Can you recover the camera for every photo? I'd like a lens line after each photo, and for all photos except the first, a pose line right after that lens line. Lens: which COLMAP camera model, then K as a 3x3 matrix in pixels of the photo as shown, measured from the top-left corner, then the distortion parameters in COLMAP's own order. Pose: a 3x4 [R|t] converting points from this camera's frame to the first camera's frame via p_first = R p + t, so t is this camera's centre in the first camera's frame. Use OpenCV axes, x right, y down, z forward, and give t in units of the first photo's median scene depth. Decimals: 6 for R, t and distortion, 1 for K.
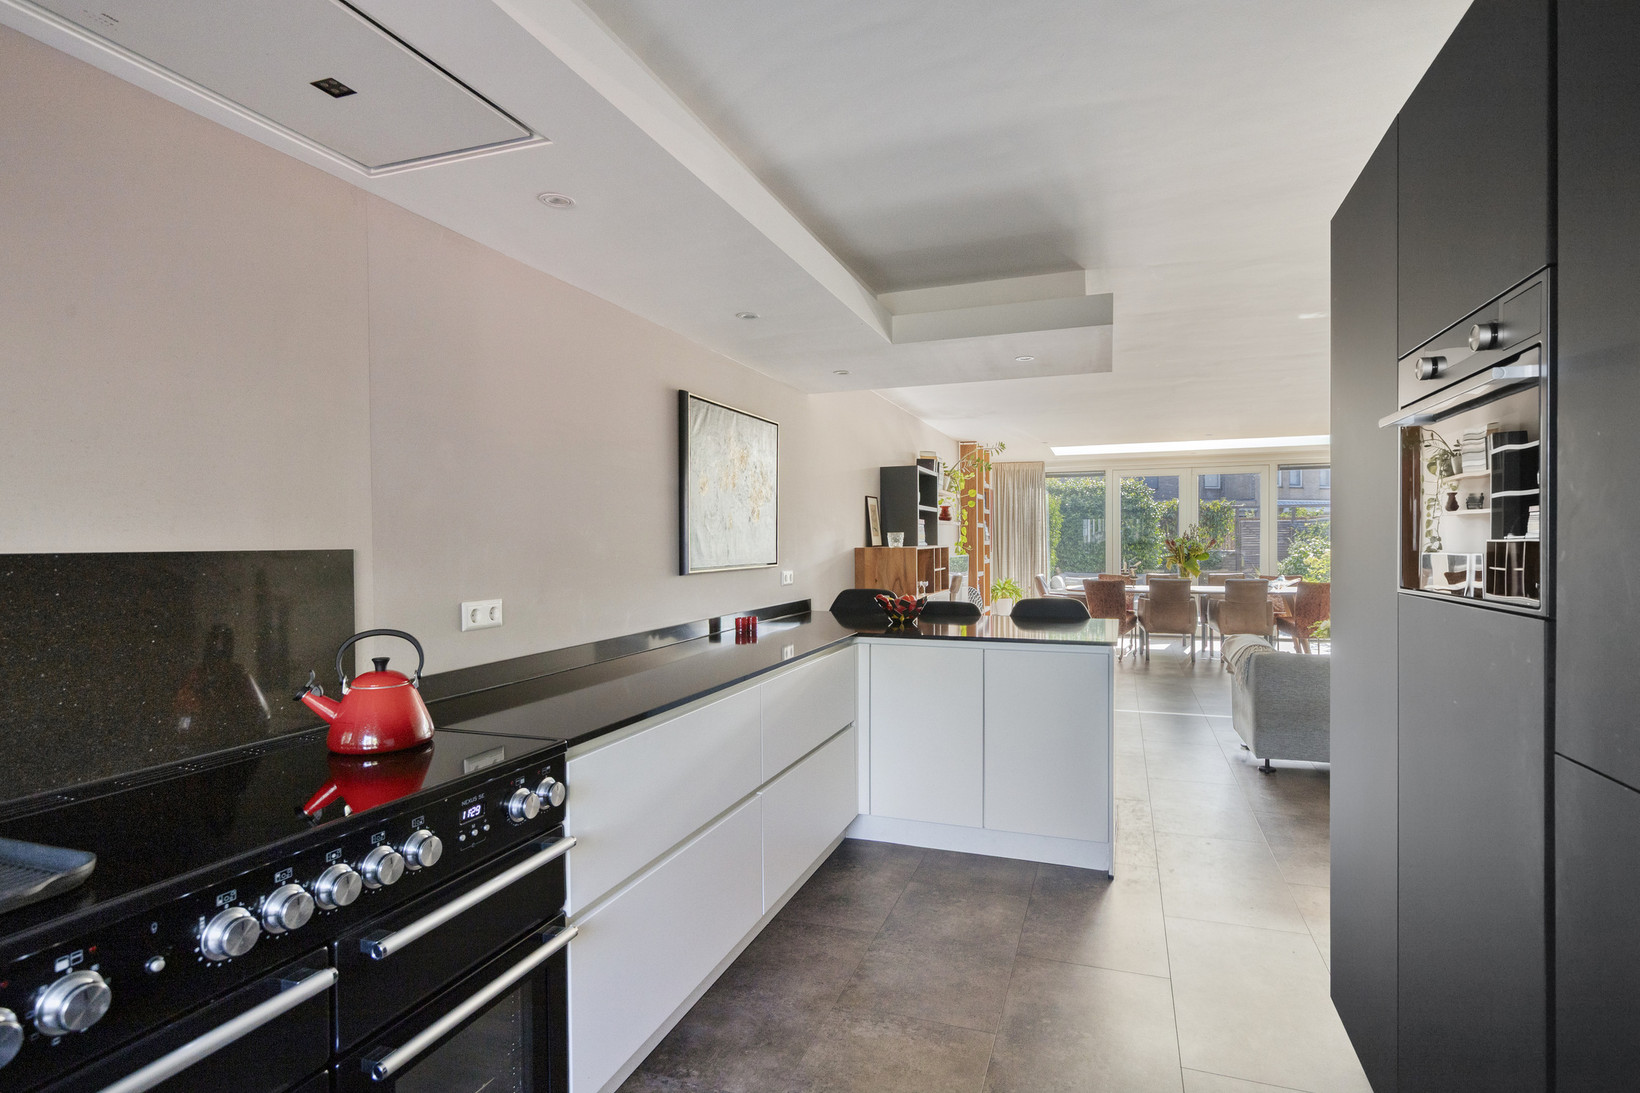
lens RADIAL K [[858.6, 0, 811.3], [0, 858.6, 552.5], [0, 0, 1]] dist [0.006312, 0.000632]
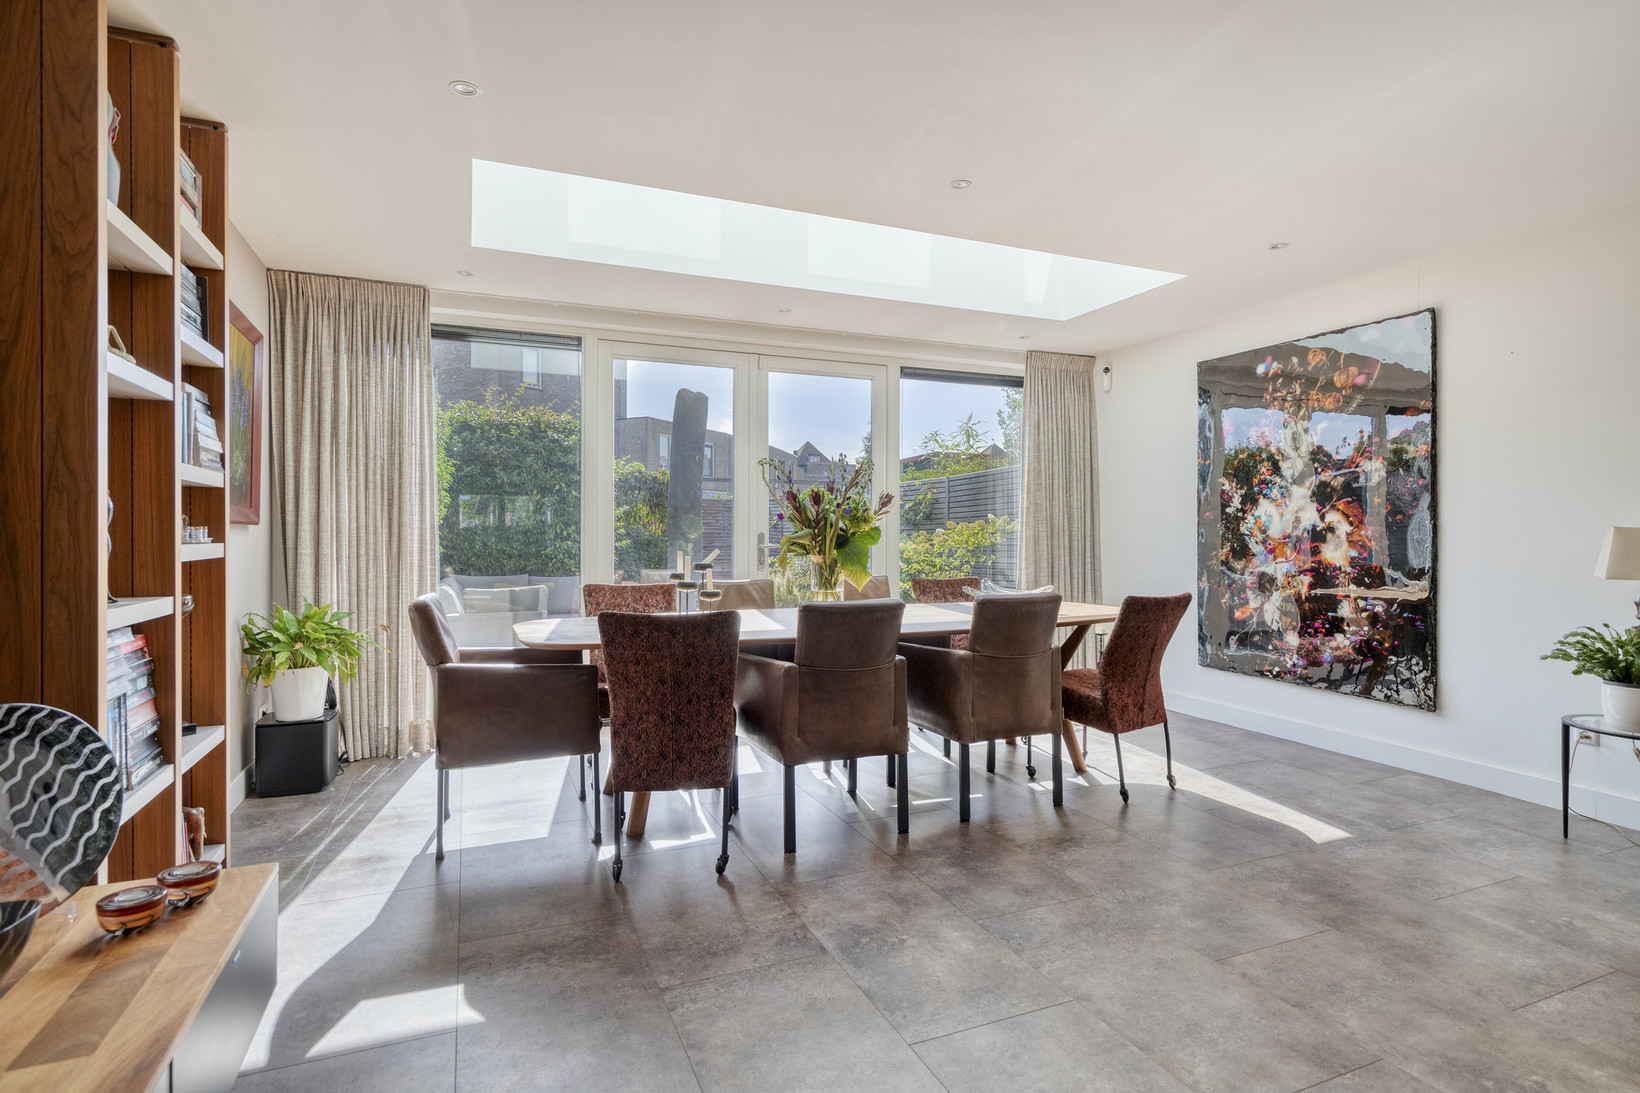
lens RADIAL K [[855.0, 0, 827.3], [0, 855.0, 540.5], [0, 0, 1]] dist [-0.000513, 0.003176]
pose [[0.739918, 0.004793, 0.672680, 0.173949], [0.001681, 0.999958, -0.008974, 0.009948], [-0.672695, 0.007771, 0.739879, 0.705942]]
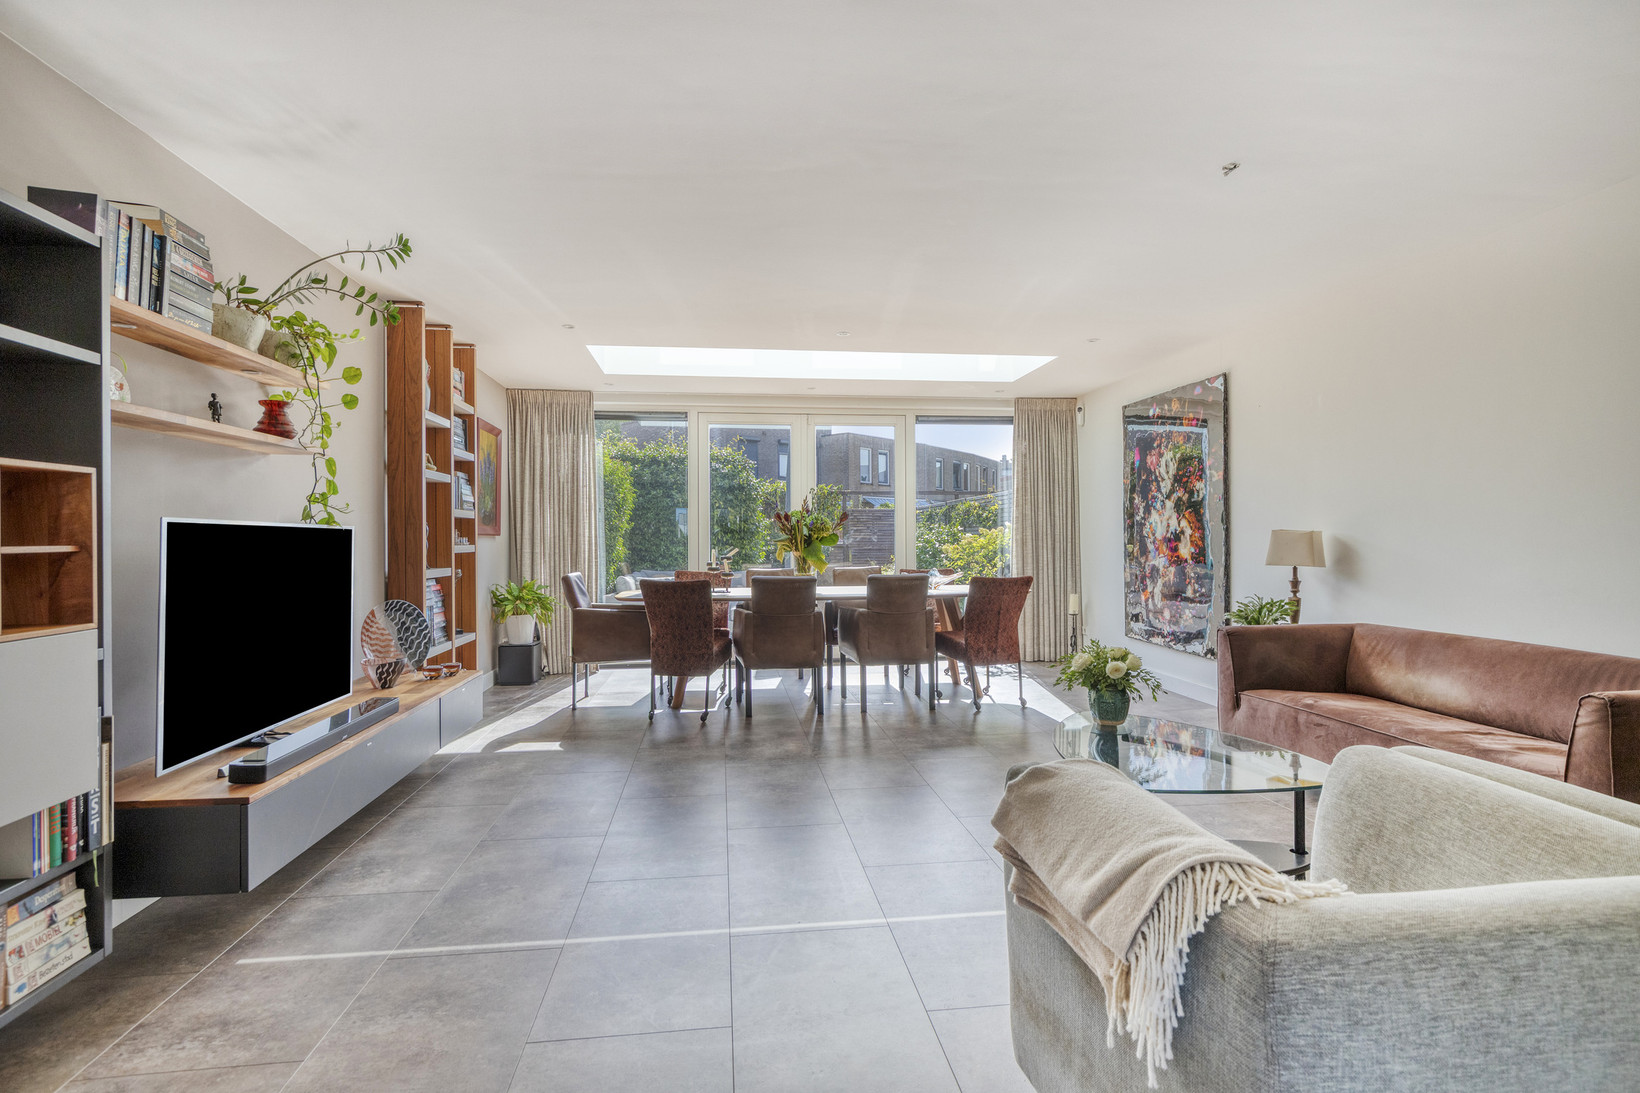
lens RADIAL K [[855.0, 0, 817.6], [0, 855.0, 547.9], [0, 0, 1]] dist [-0.000513, 0.003176]
pose [[0.898144, -0.000748, 0.439701, 0.170009], [0.004147, 0.999968, -0.006770, 0.014469], [-0.439682, 0.007903, 0.898119, 0.436303]]
